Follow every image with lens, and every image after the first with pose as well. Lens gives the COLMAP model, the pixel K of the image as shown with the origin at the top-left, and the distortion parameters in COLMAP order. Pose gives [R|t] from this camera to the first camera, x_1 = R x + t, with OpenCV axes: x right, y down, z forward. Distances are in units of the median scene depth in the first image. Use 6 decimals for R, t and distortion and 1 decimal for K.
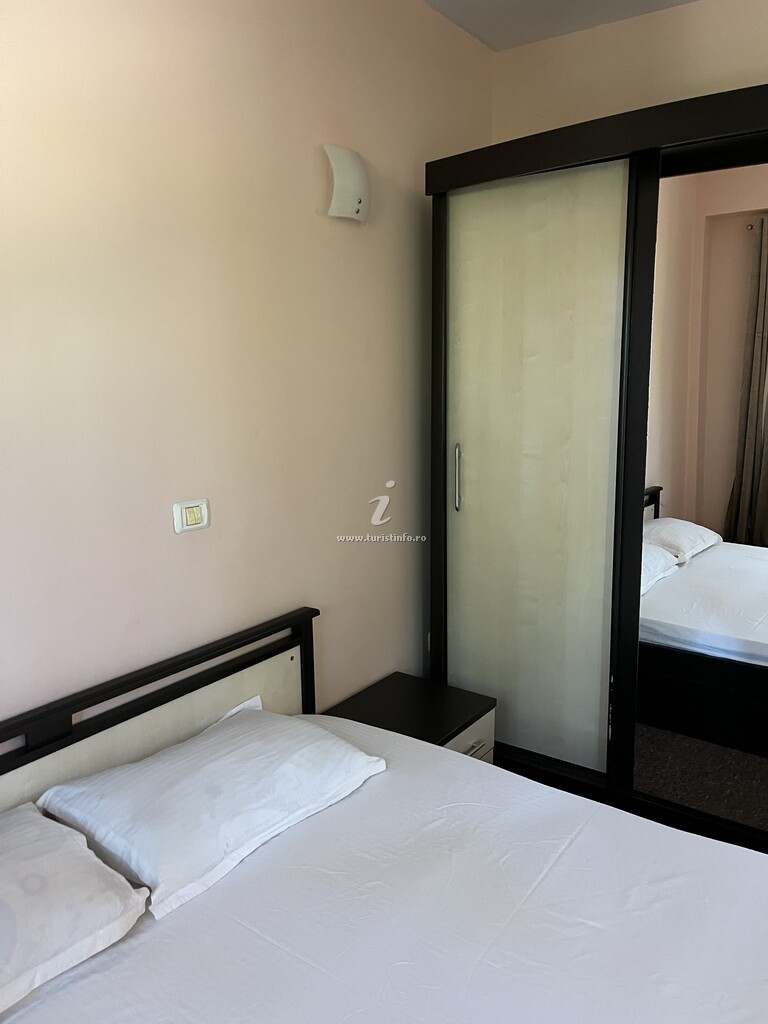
lens RADIAL K [[771.0, 0, 394.5], [0, 771.0, 509.8], [0, 0, 1]] dist [0.078957, -0.113032]
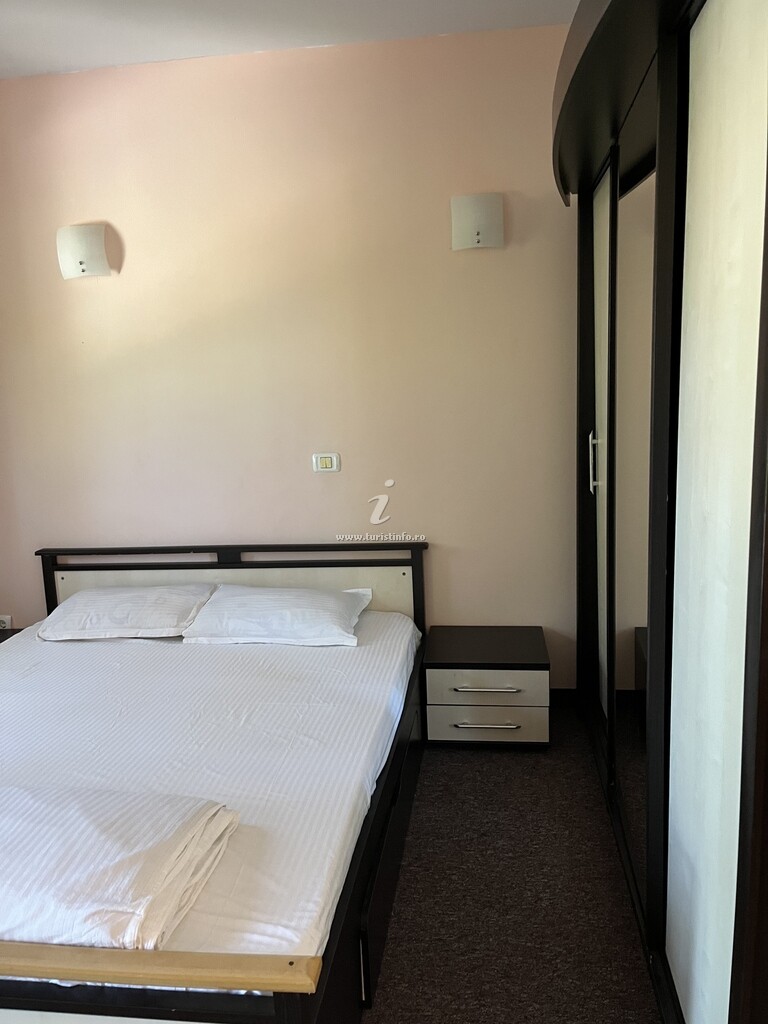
lens RADIAL K [[771.0, 0, 394.5], [0, 771.0, 509.8], [0, 0, 1]] dist [0.078957, -0.113032]
pose [[0.457953, 0.138116, -0.878182, 1.237143], [-0.112682, 0.988908, 0.096769, -0.067308], [0.881806, 0.054640, 0.468436, 0.358768]]
